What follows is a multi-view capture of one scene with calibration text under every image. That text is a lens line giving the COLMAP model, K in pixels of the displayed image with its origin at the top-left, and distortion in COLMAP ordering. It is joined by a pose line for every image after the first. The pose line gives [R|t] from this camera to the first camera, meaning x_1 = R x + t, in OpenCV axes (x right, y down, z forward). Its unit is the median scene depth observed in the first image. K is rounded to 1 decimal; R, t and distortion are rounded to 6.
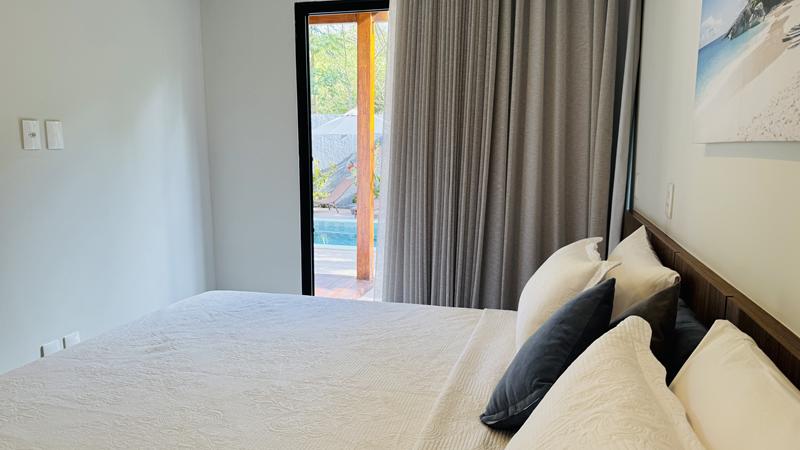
lens RADIAL K [[557.9, 0, 402.0], [0, 557.9, 229.7], [0, 0, 1]] dist [0.111110, -0.158791]
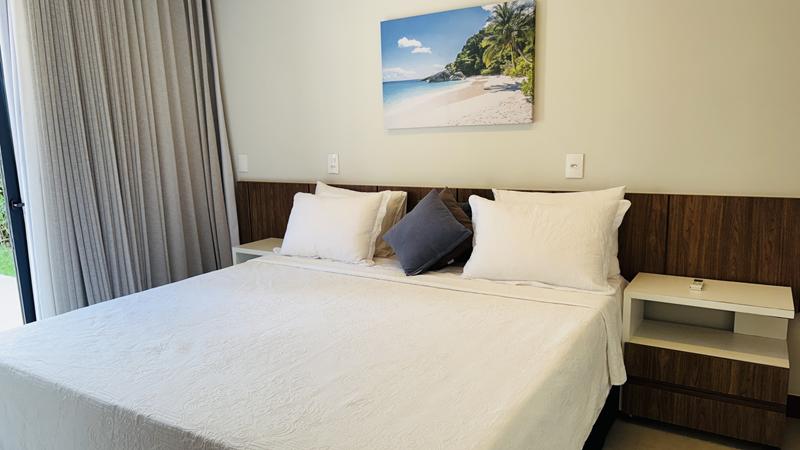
lens RADIAL K [[557.9, 0, 402.0], [0, 557.9, 229.7], [0, 0, 1]] dist [0.111110, -0.158791]
pose [[0.291393, -0.182717, 0.938991, -0.852680], [0.173464, 0.975408, 0.135973, -0.038857], [-0.940745, 0.123260, 0.315922, 0.222416]]
